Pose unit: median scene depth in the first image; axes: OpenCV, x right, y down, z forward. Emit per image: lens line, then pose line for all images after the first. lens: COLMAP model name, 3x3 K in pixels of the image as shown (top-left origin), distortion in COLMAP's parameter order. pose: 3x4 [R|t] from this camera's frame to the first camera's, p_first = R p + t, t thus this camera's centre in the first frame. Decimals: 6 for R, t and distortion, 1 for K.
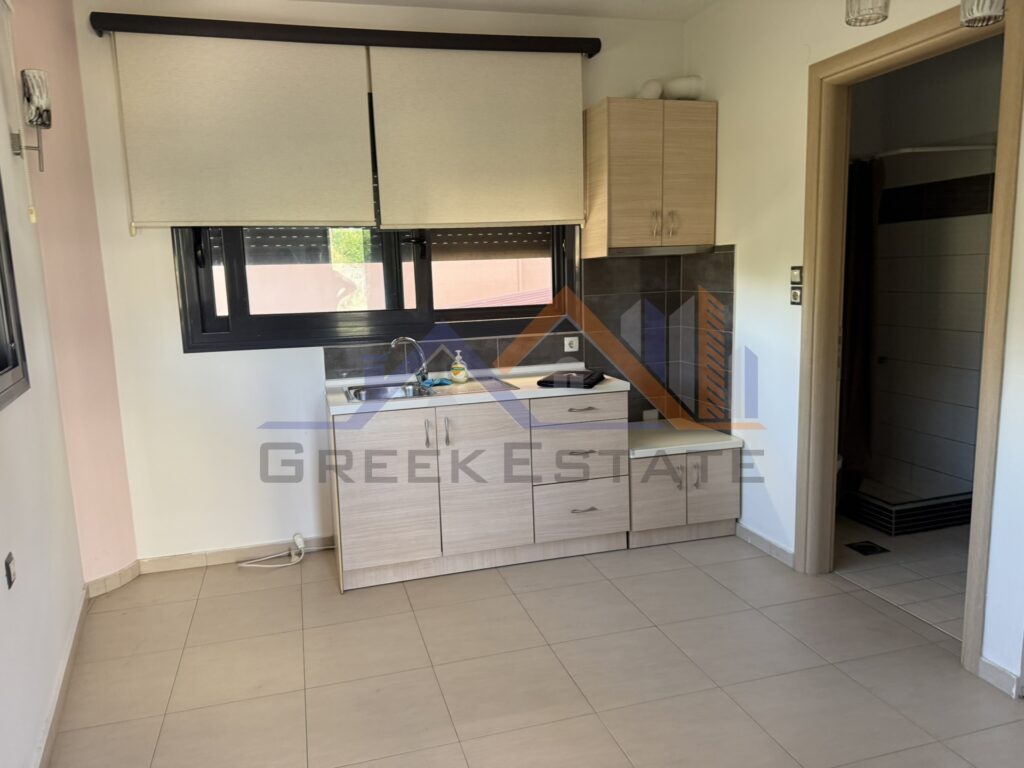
lens RADIAL K [[730.3, 0, 492.3], [0, 730.3, 381.2], [0, 0, 1]] dist [0.082989, -0.069463]
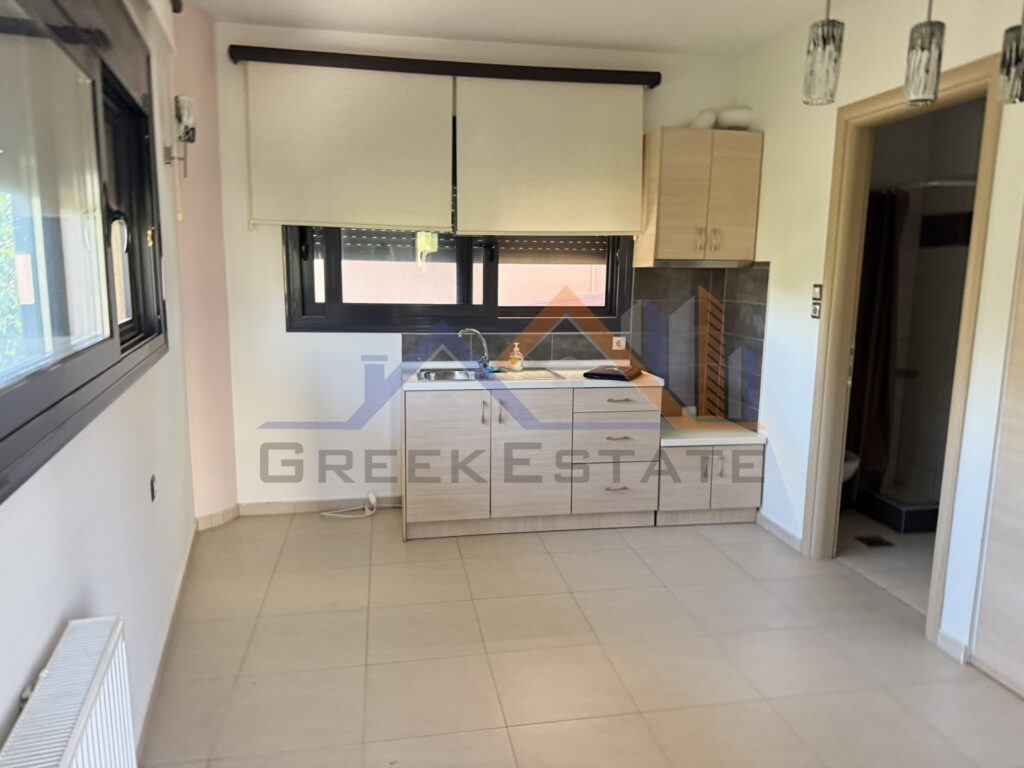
lens RADIAL K [[730.3, 0, 511.0], [0, 730.3, 381.1], [0, 0, 1]] dist [0.082989, -0.069463]
pose [[0.994715, 0.061023, -0.082577, 0.045803], [-0.060784, 0.998136, 0.005407, 0.013244], [0.082753, -0.000359, 0.996570, -0.152034]]
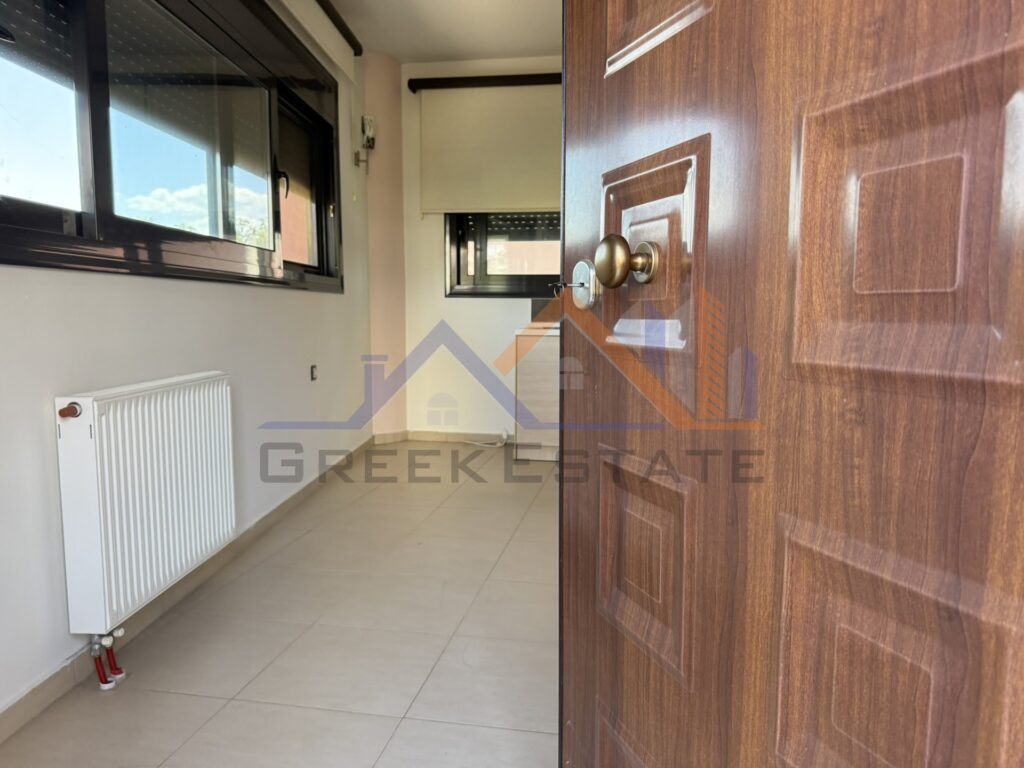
lens RADIAL K [[730.3, 0, 508.4], [0, 730.3, 380.9], [0, 0, 1]] dist [0.082989, -0.069463]
pose [[0.902446, 0.095681, -0.420043, 0.384146], [-0.110556, 0.993807, -0.011146, 0.150284], [0.416376, 0.056497, 0.907436, -0.325056]]
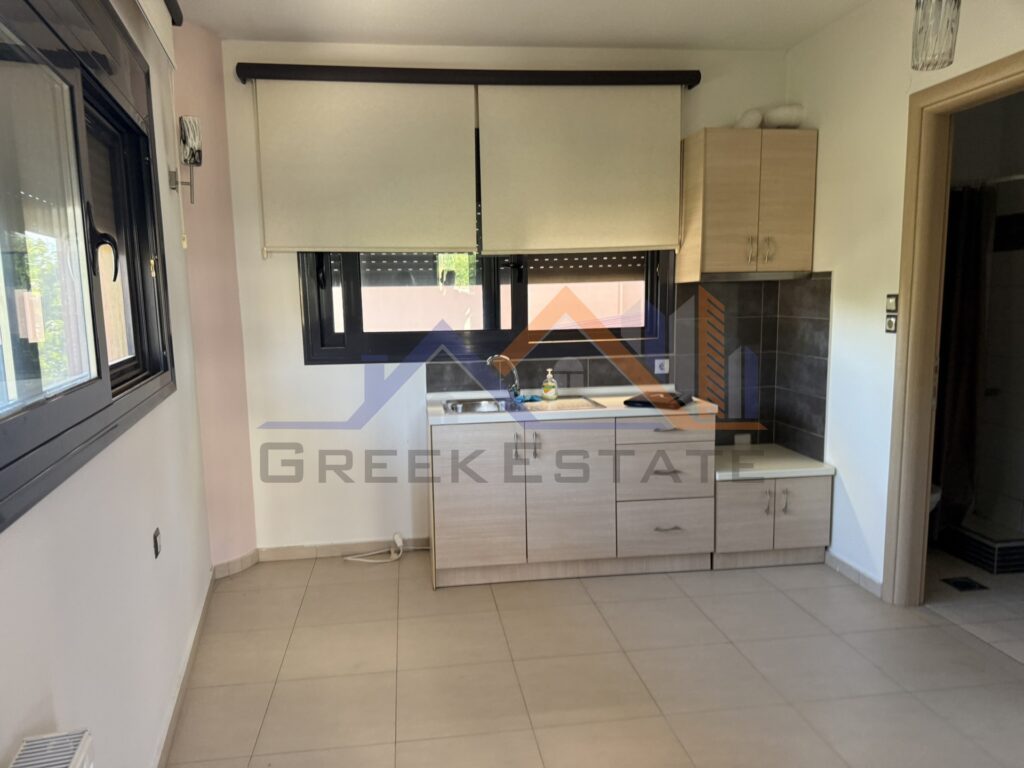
lens RADIAL K [[730.3, 0, 497.2], [0, 730.3, 392.0], [0, 0, 1]] dist [0.082989, -0.069463]
pose [[0.990494, 0.032803, -0.133587, 0.021210], [-0.034780, 0.999317, -0.012493, 0.006767], [0.133086, 0.017020, 0.990958, -0.056535]]
